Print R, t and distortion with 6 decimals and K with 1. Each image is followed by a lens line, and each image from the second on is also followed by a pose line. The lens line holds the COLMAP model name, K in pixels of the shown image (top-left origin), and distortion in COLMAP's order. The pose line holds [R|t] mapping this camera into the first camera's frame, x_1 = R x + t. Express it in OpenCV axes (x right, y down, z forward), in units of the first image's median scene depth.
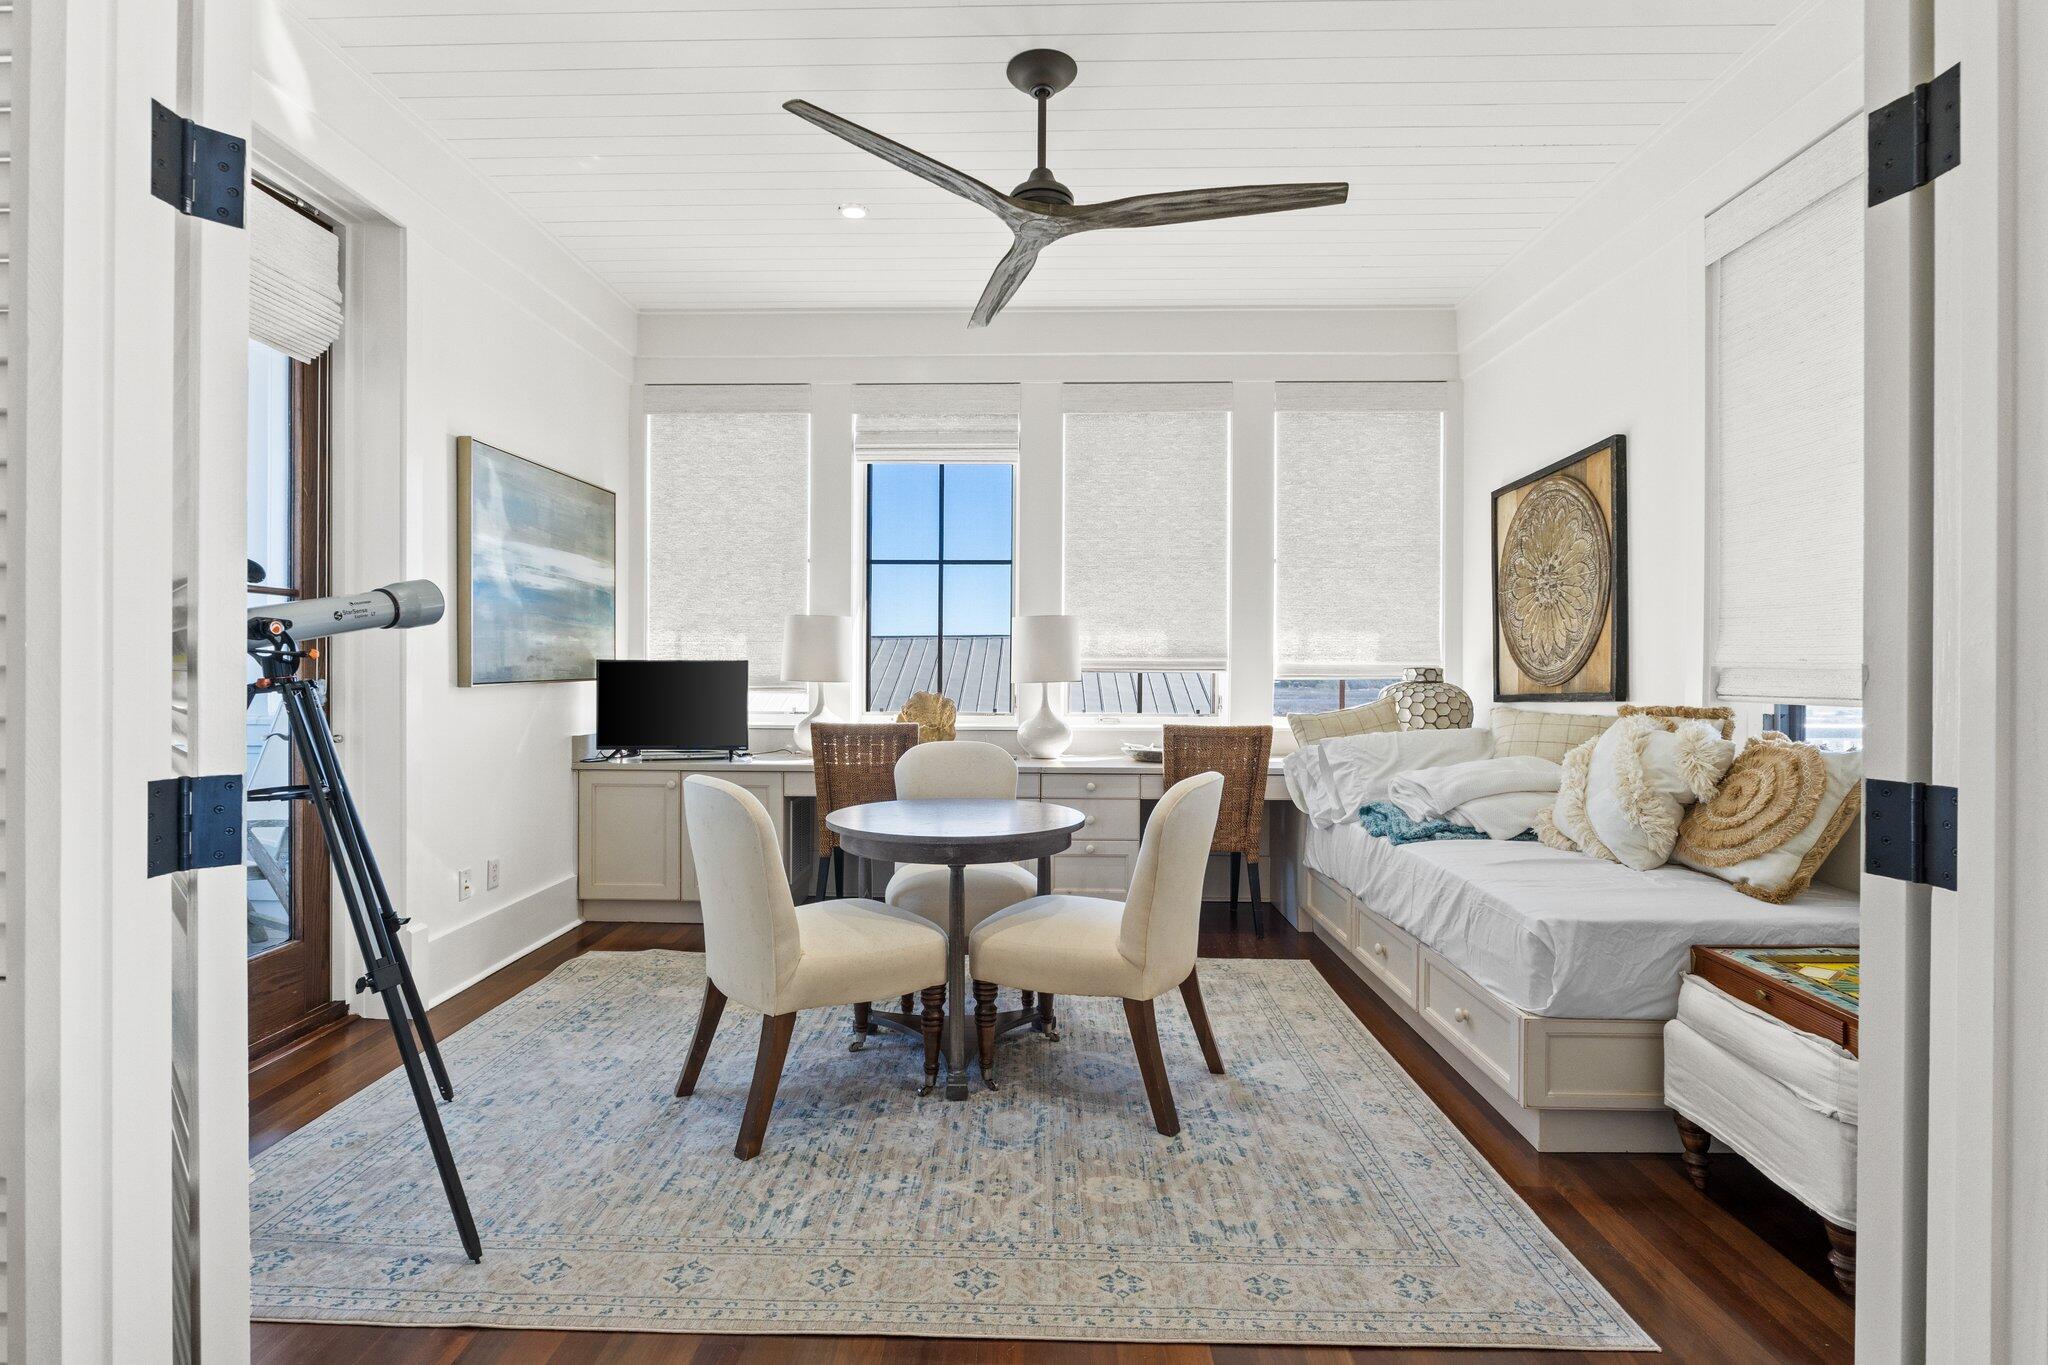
lens RADIAL K [[994.8, 0, 1004.0], [0, 994.8, 676.6], [0, 0, 1]] dist [-0.010923, 0.001881]
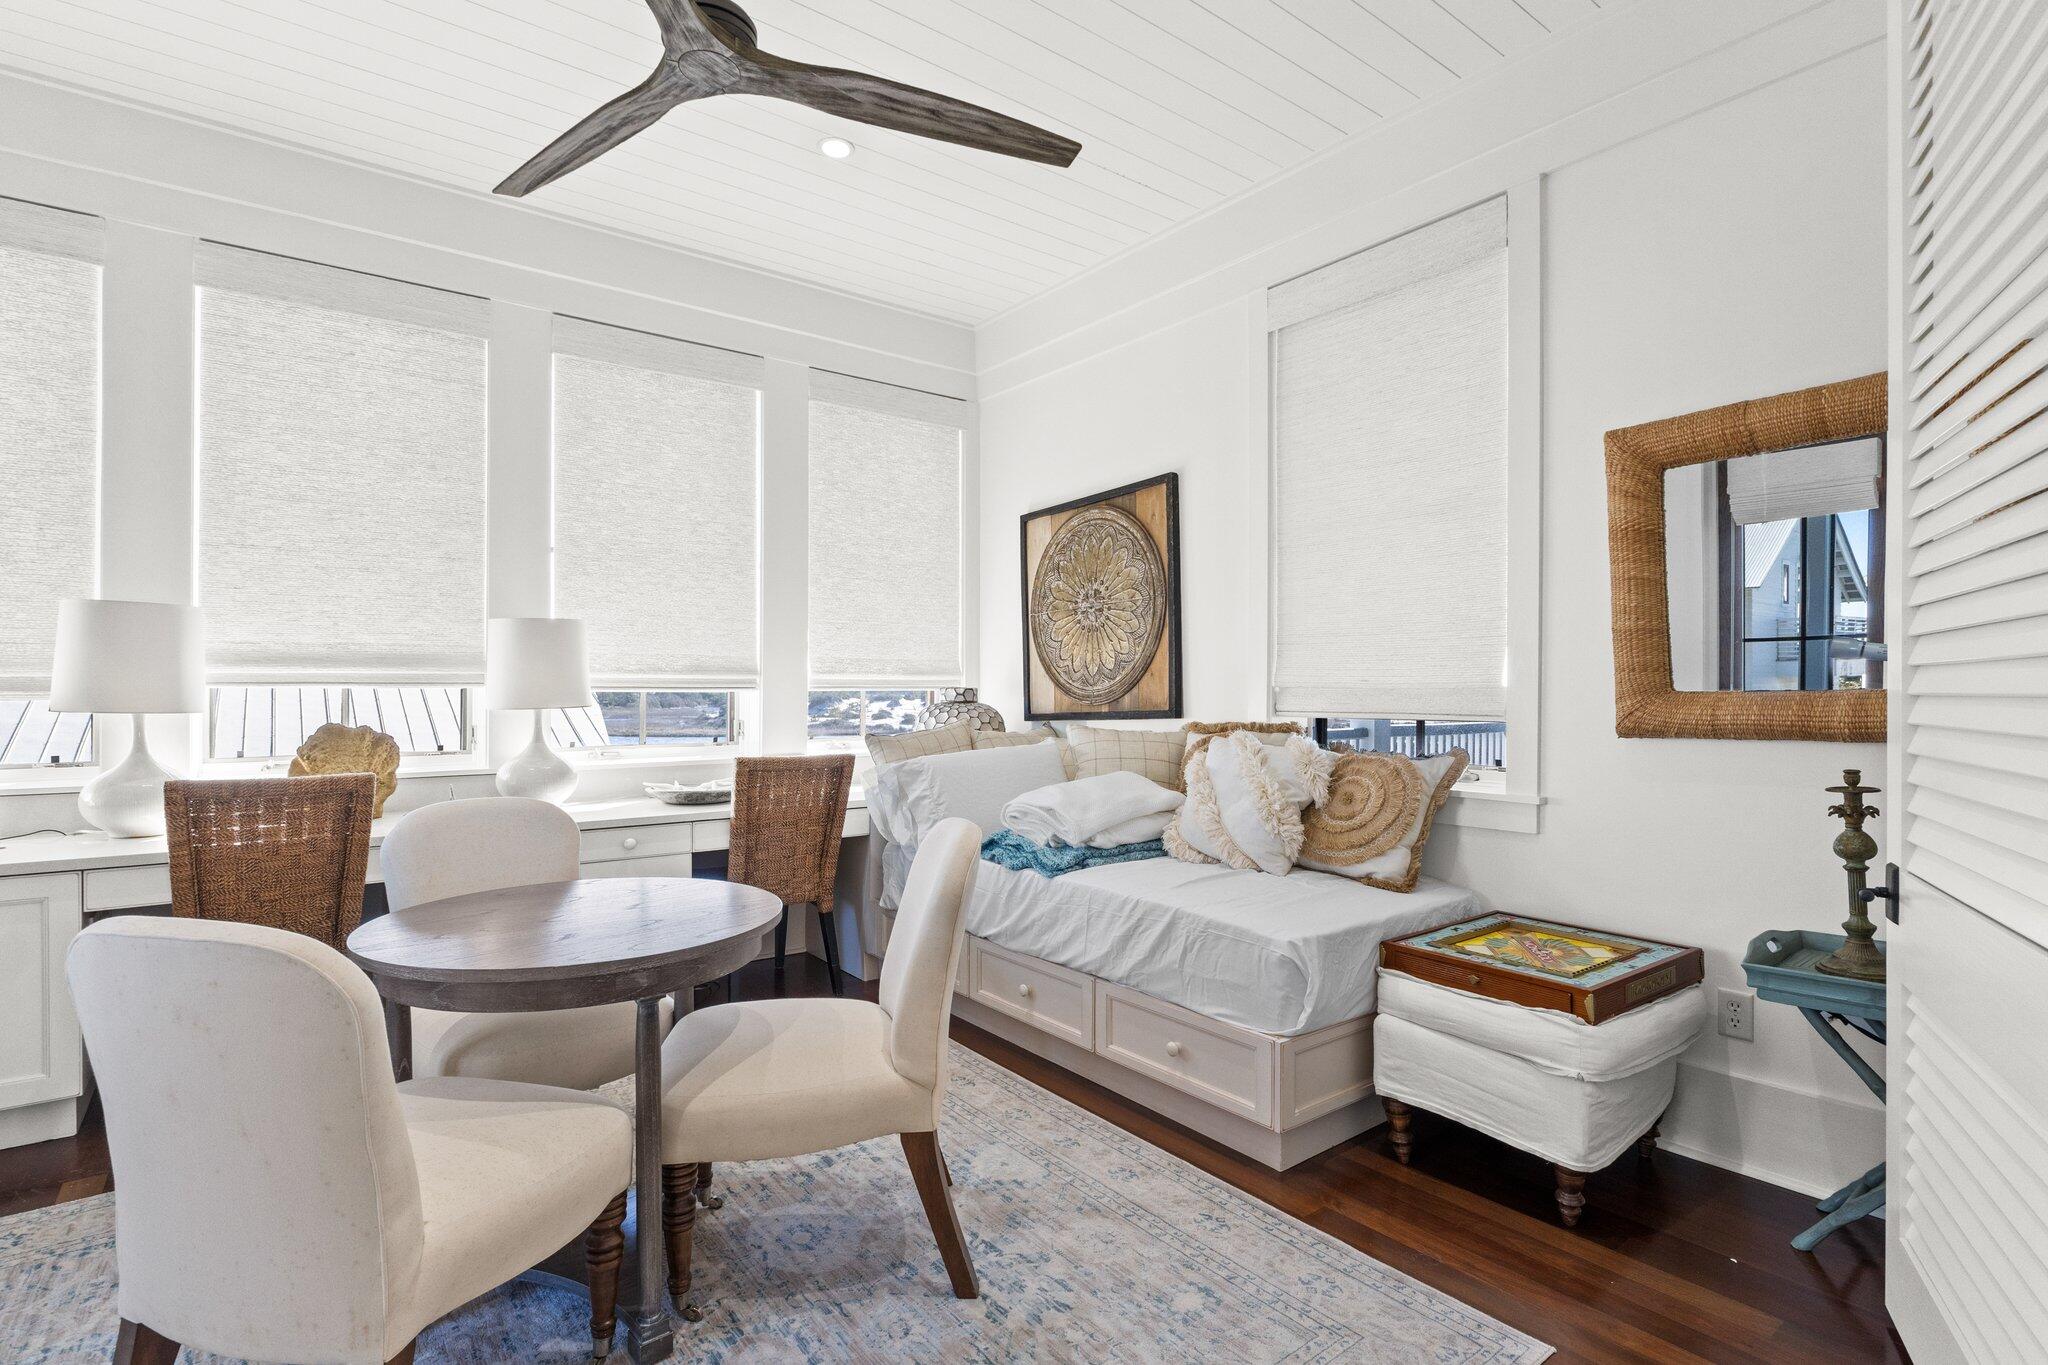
lens RADIAL K [[994.8, 0, 1024.9], [0, 994.8, 692.7], [0, 0, 1]] dist [-0.010923, 0.001881]
pose [[0.774782, -0.004879, 0.632209, -0.197028], [0.006154, 0.999981, 0.000176, -0.004172], [-0.632198, 0.003755, 0.774798, 0.260008]]
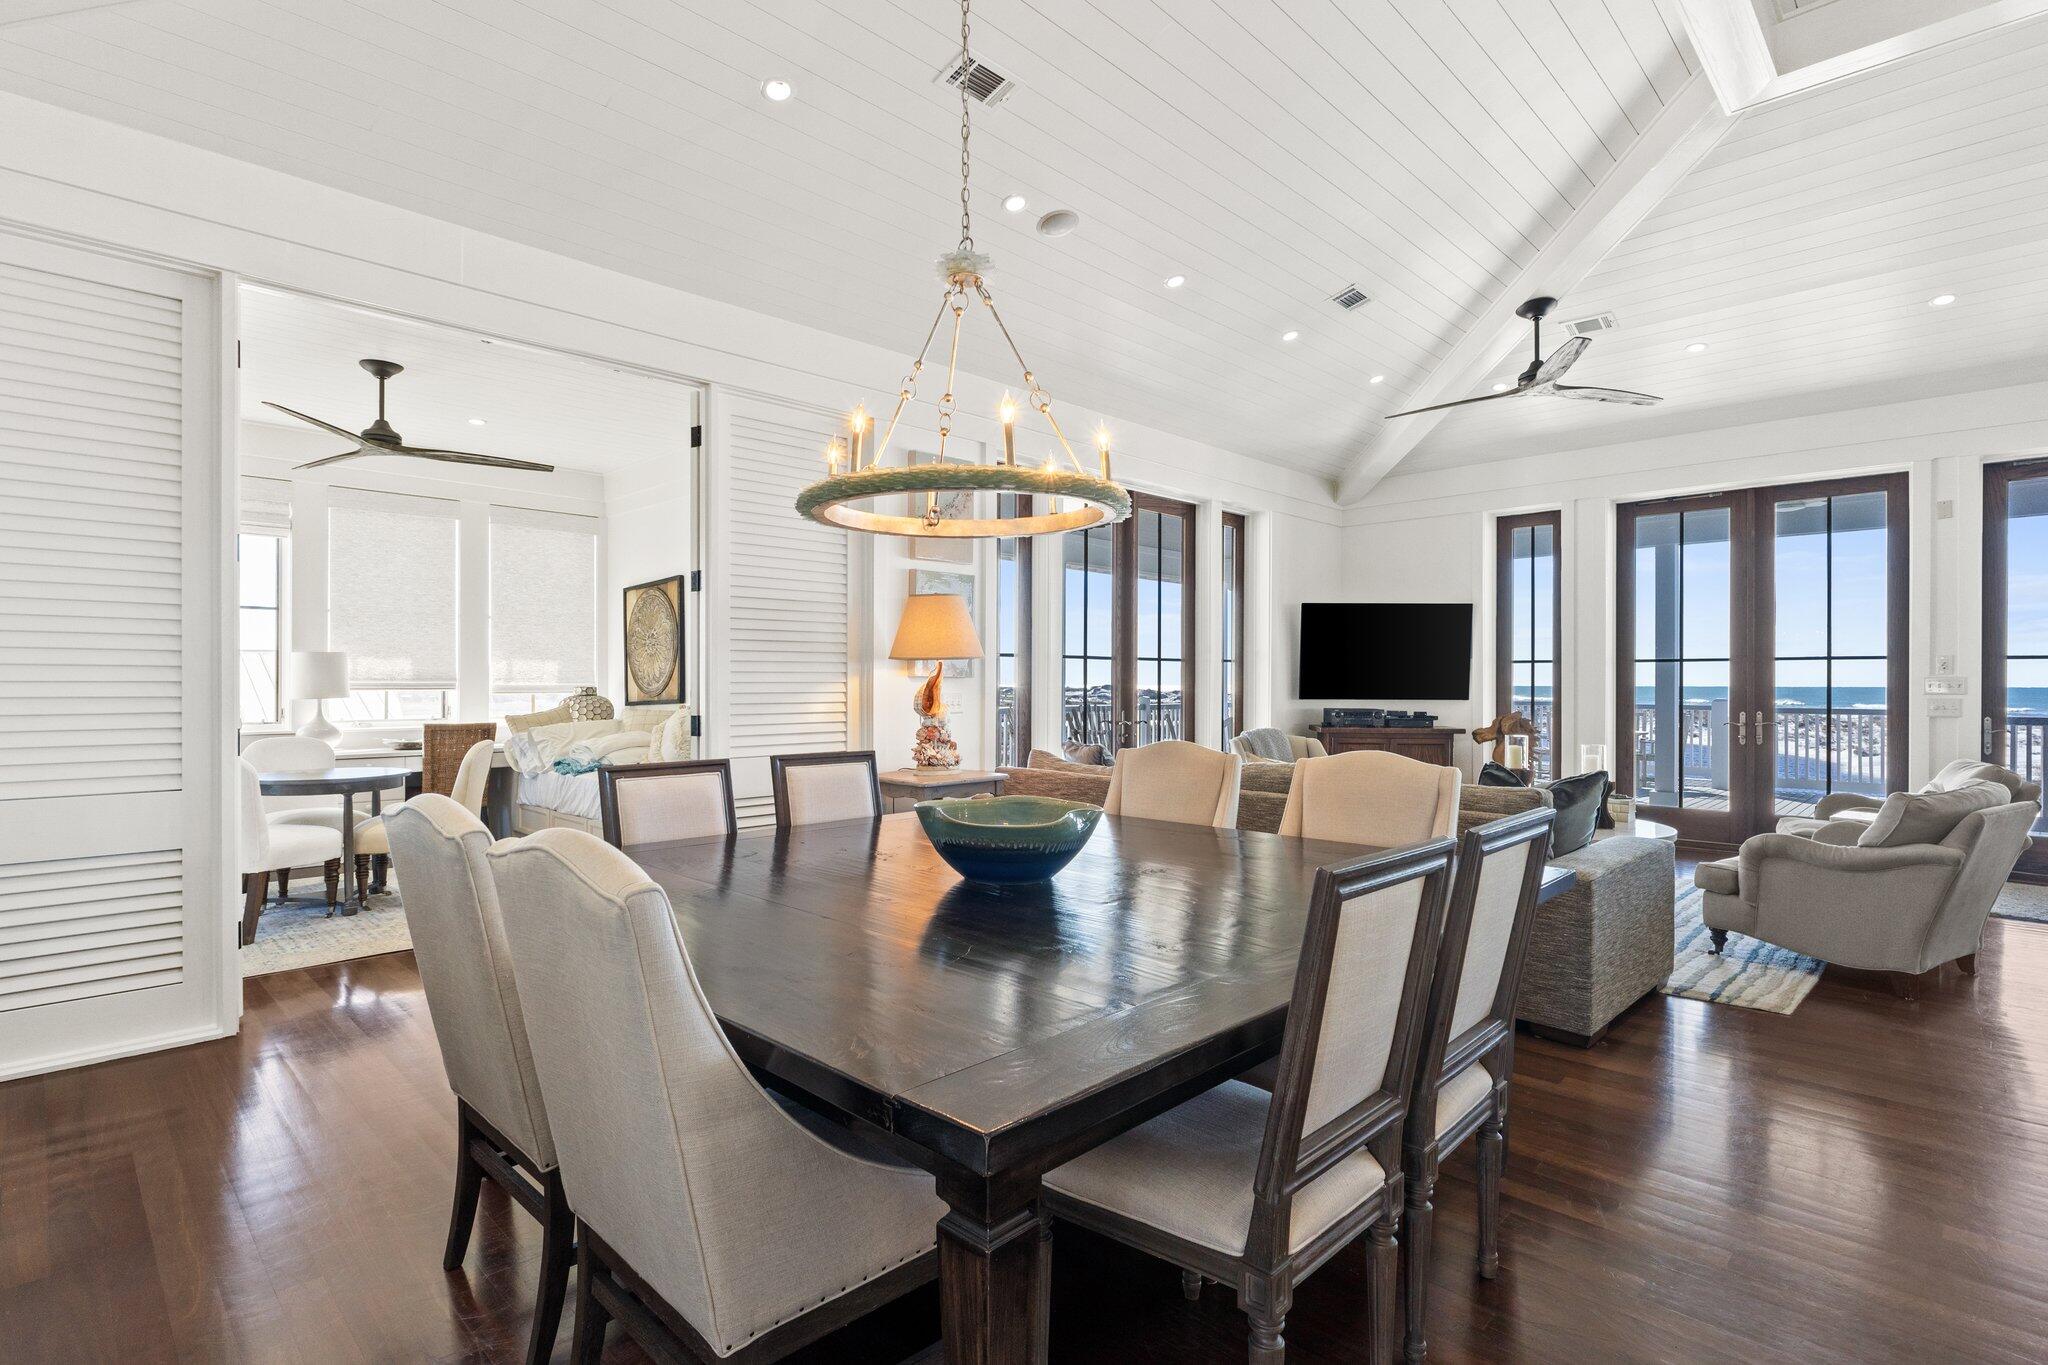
lens RADIAL K [[994.8, 0, 1015.2], [0, 994.8, 685.0], [0, 0, 1]] dist [-0.010923, 0.001881]
pose [[0.683404, -0.003597, 0.730031, -0.421238], [0.006597, 0.999977, -0.001248, -0.006962], [-0.730011, 0.005669, 0.683412, -0.934231]]
